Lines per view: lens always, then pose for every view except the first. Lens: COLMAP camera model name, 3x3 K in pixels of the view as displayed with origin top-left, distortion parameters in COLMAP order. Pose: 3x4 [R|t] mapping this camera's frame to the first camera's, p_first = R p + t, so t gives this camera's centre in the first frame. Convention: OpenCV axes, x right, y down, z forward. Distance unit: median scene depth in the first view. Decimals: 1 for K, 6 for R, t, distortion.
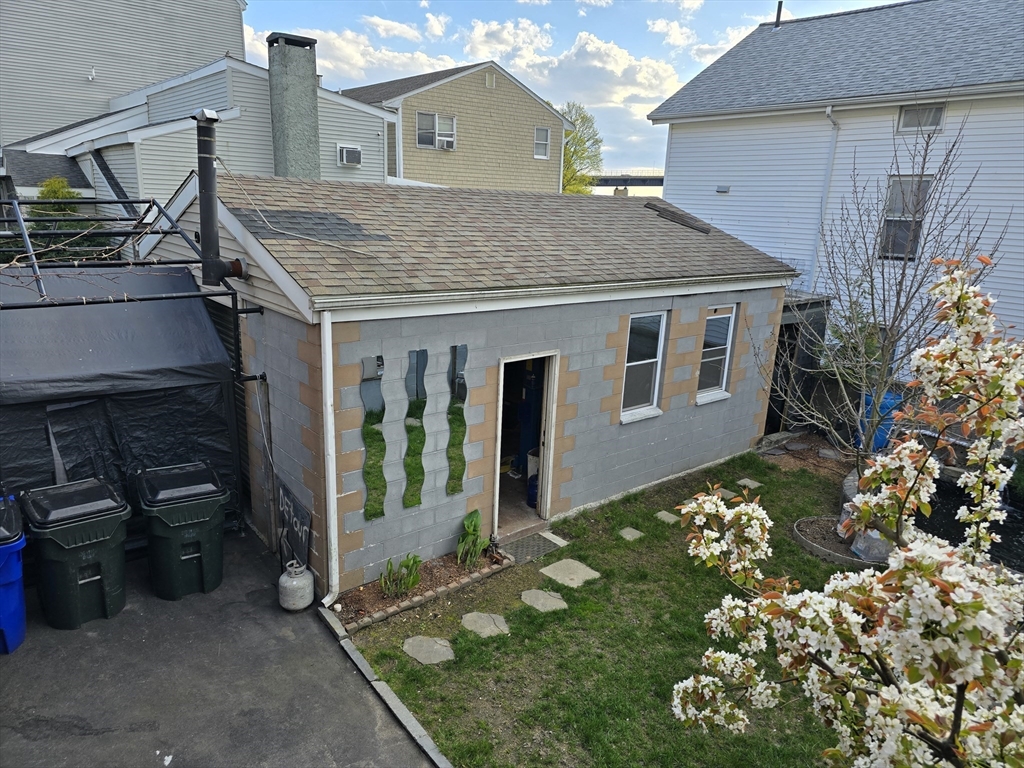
lens RADIAL K [[689.2, 0, 508.1], [0, 689.2, 393.7], [0, 0, 1]] dist [0.055200, -0.034862]
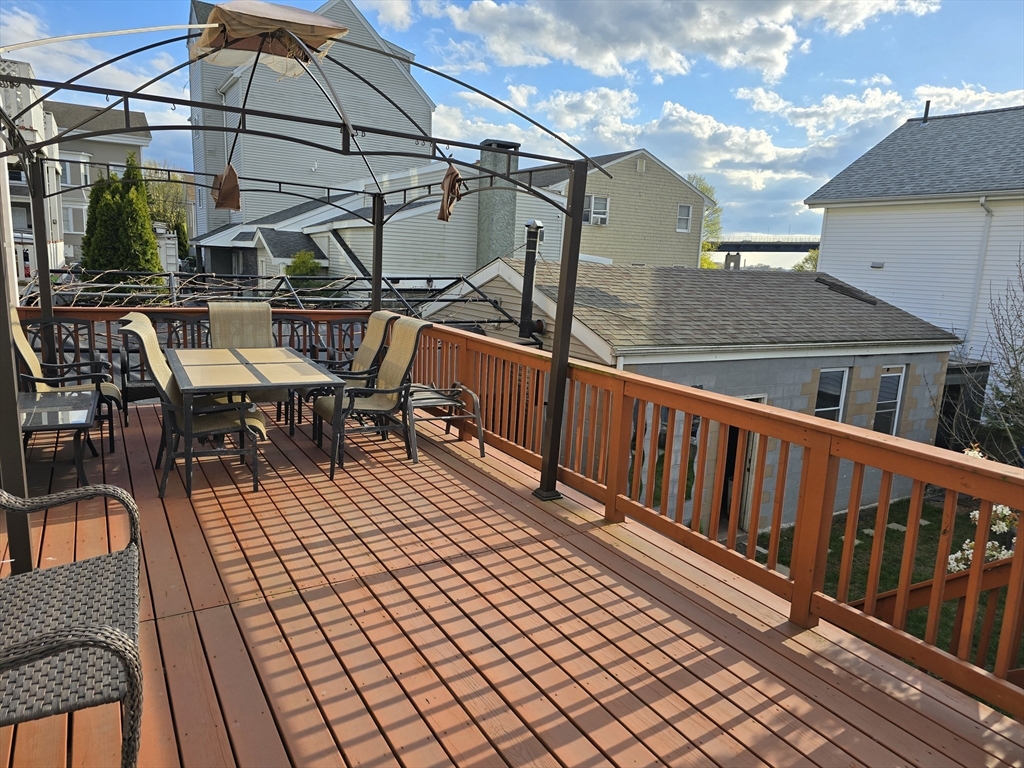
lens RADIAL K [[689.2, 0, 512.8], [0, 689.2, 379.1], [0, 0, 1]] dist [0.055200, -0.034862]
pose [[0.989086, 0.035093, -0.143100, -0.148487], [-0.050215, 0.993364, -0.103474, 0.047113], [0.138519, 0.109531, 0.984284, -0.235133]]
